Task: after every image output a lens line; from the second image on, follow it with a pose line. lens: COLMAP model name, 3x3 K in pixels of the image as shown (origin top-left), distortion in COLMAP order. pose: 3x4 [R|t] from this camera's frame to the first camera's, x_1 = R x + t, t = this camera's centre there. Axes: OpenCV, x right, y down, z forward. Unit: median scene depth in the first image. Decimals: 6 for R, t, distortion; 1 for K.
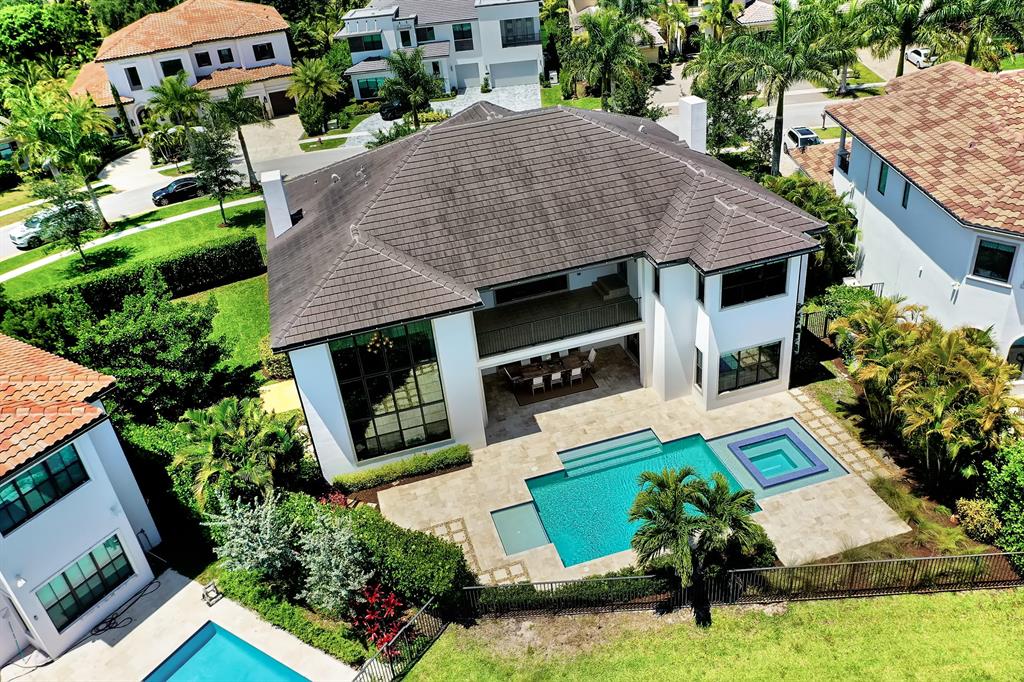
lens RADIAL K [[805.1, 0, 512.0], [0, 805.1, 341.0], [0, 0, 1]] dist [0.004321, -0.004250]
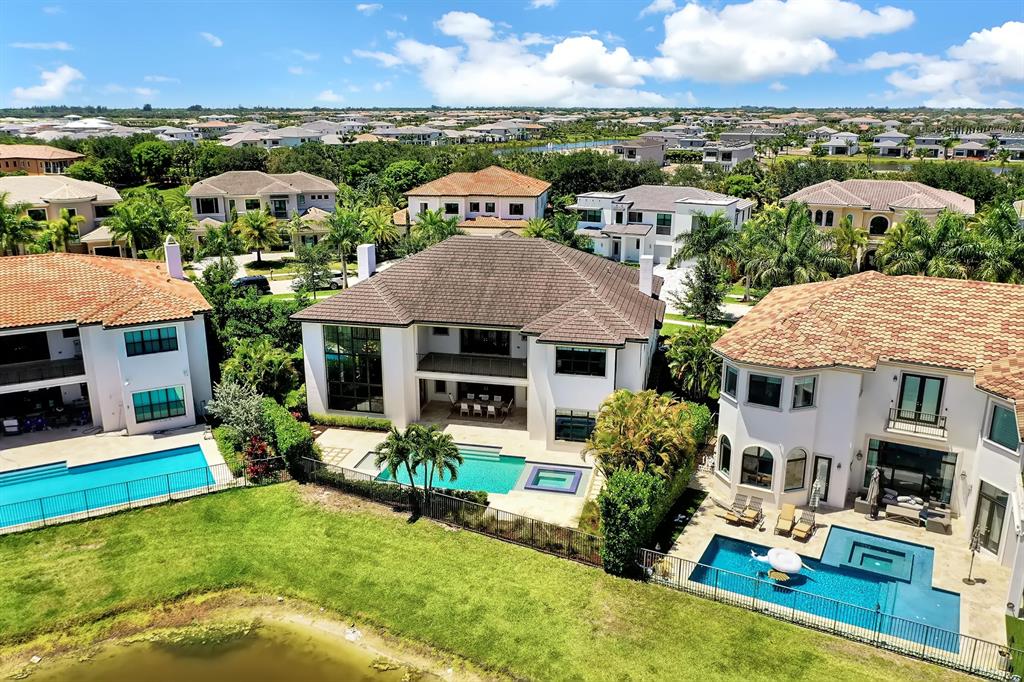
lens RADIAL K [[805.1, 0, 512.0], [0, 805.1, 341.0], [0, 0, 1]] dist [0.004321, -0.004250]
pose [[0.872817, 0.226689, -0.432207, 0.479301], [-0.322304, 0.932730, -0.161663, 0.099161], [0.366485, 0.280404, 0.887165, -0.201396]]
